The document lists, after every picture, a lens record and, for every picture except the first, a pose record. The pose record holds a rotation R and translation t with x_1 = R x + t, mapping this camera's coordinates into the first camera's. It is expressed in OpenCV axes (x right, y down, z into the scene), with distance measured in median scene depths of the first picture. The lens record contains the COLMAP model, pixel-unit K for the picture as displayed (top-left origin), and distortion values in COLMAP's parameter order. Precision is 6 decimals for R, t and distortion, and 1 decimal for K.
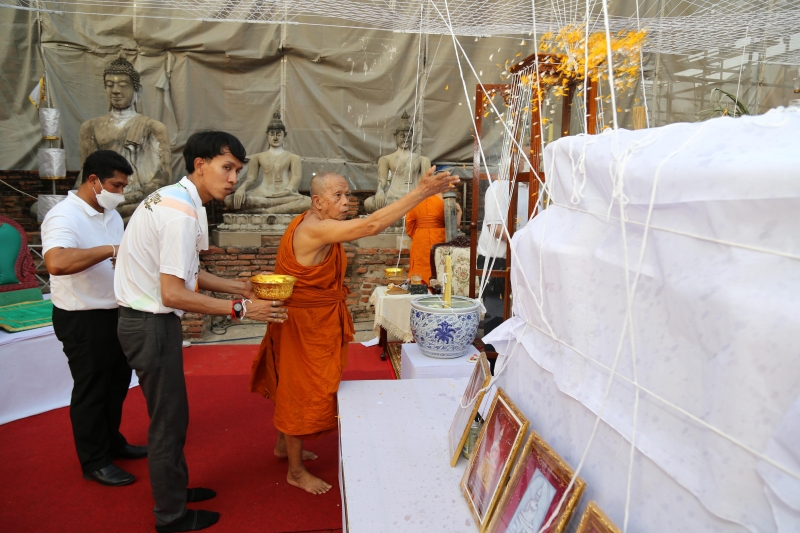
lens RADIAL K [[556.7, 0, 400.0], [0, 556.7, 266.5], [0, 0, 1]] dist [-0.091732, 0.057258]
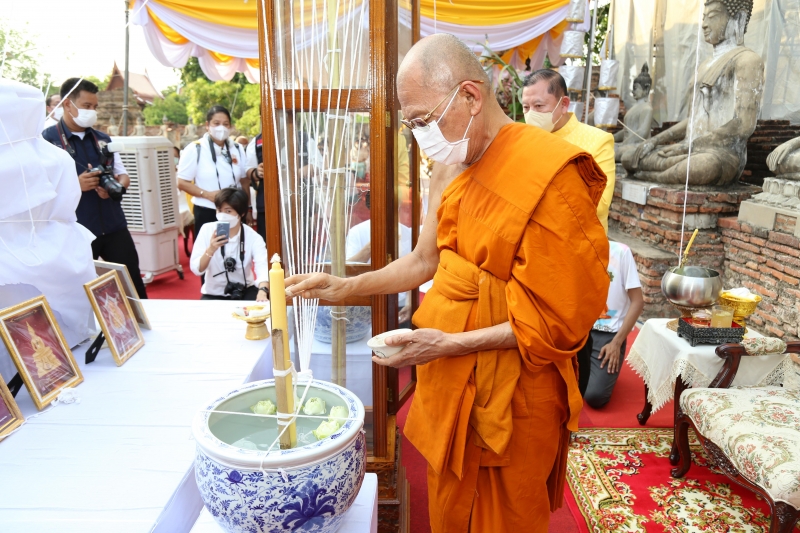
lens RADIAL K [[556.7, 0, 400.0], [0, 556.7, 266.5], [0, 0, 1]] dist [-0.091732, 0.057258]
pose [[-0.142234, 0.219910, -0.965095, 0.414044], [-0.150346, 0.958896, 0.240655, -0.077070], [0.978348, 0.179328, -0.103325, 0.601931]]
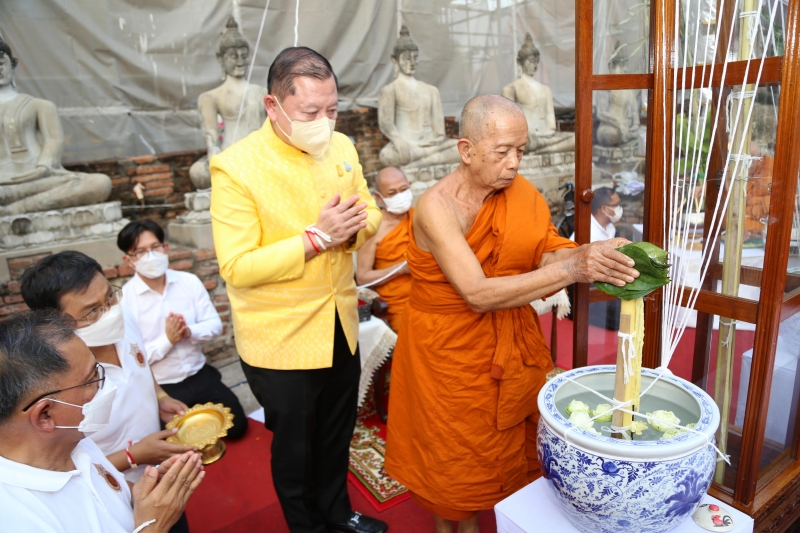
lens RADIAL K [[556.7, 0, 400.0], [0, 556.7, 266.5], [0, 0, 1]] dist [-0.091732, 0.057258]
pose [[0.909509, -0.180041, 0.374672, -0.099371], [0.147026, 0.982405, 0.115172, -0.050463], [-0.388815, -0.049663, 0.919976, 0.370267]]
